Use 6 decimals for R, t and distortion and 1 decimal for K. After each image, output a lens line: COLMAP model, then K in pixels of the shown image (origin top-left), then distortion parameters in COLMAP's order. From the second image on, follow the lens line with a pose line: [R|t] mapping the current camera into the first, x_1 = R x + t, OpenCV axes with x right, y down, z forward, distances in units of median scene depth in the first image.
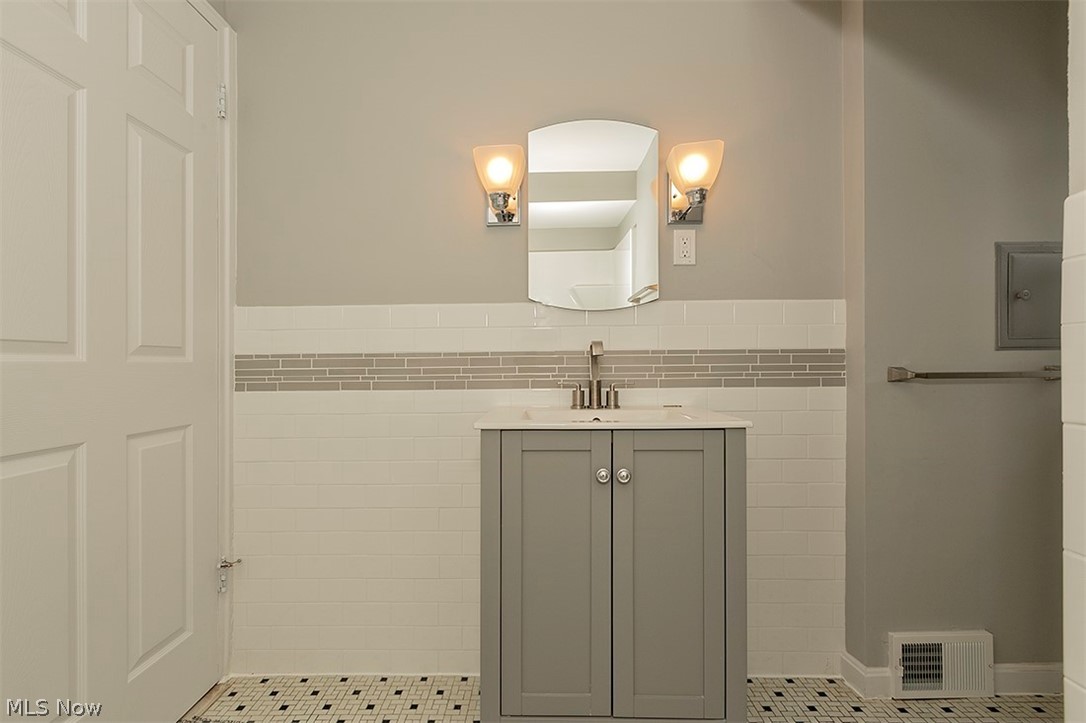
lens RADIAL K [[507.0, 0, 545.2], [0, 507.0, 328.1], [0, 0, 1]] dist [-0.000176, -0.000585]
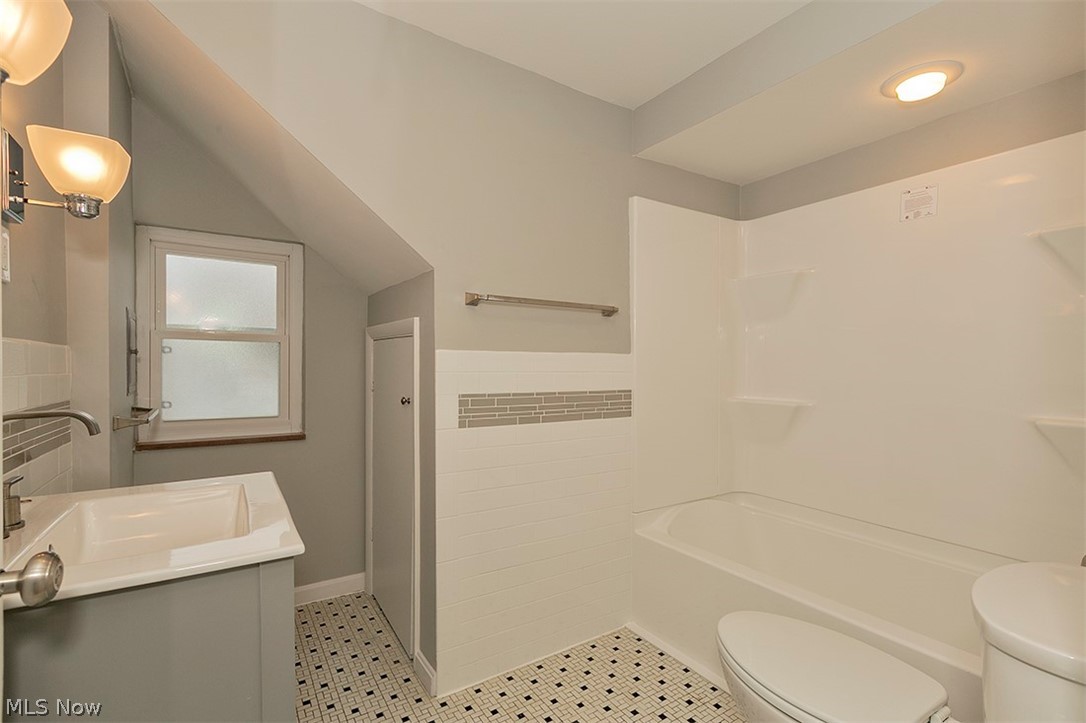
lens RADIAL K [[497.6, 0, 543.0], [0, 497.6, 372.3], [0, 0, 1]] dist [0.001631, 0.000097]
pose [[0.837292, 0.008882, 0.546684, -0.799045], [-0.006248, 0.999958, -0.006678, 0.008093], [-0.546720, 0.002176, 0.837313, 0.006600]]
